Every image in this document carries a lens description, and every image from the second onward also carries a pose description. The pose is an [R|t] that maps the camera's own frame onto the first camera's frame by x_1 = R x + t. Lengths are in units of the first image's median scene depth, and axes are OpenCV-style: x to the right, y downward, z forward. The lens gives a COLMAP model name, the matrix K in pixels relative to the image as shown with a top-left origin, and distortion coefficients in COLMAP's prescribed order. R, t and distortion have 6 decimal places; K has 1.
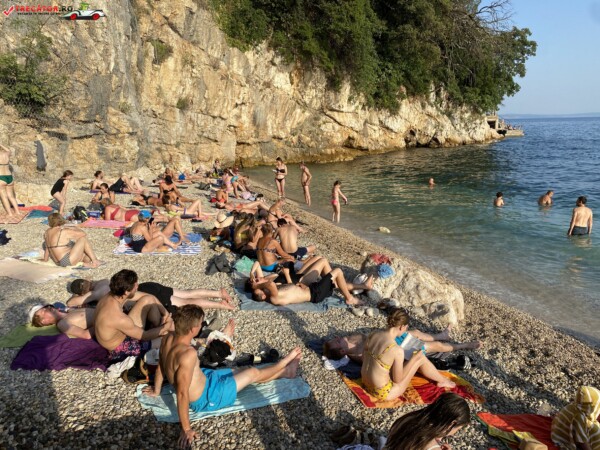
lens RADIAL K [[456.6, 0, 293.8], [0, 456.6, 228.5], [0, 0, 1]] dist [0.035631, -0.037571]
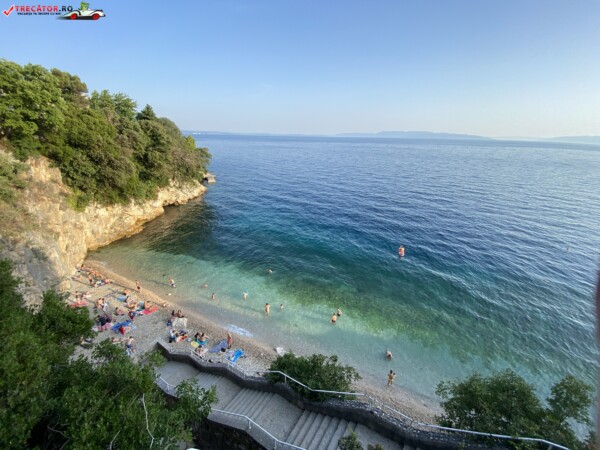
lens RADIAL K [[243.3, 0, 301.0], [0, 243.3, 226.9], [0, 0, 1]] dist [0.004919, -0.014306]
pose [[0.733769, -0.201252, 0.648907, -0.085486], [0.111403, 0.977833, 0.177294, -0.300507], [-0.670203, -0.057803, 0.739924, -0.506854]]
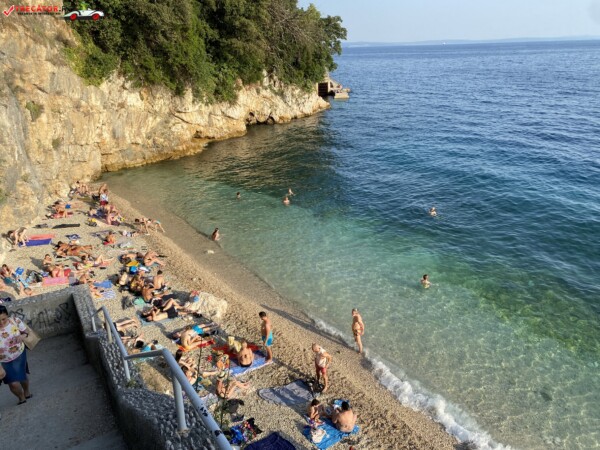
lens RADIAL K [[456.6, 0, 303.0], [0, 456.6, 228.2], [0, 0, 1]] dist [0.035631, -0.037571]
pose [[0.951804, -0.112656, 0.285267, 0.013571], [0.070720, 0.985648, 0.153285, -0.117934], [-0.298441, -0.125723, 0.946111, -0.288235]]
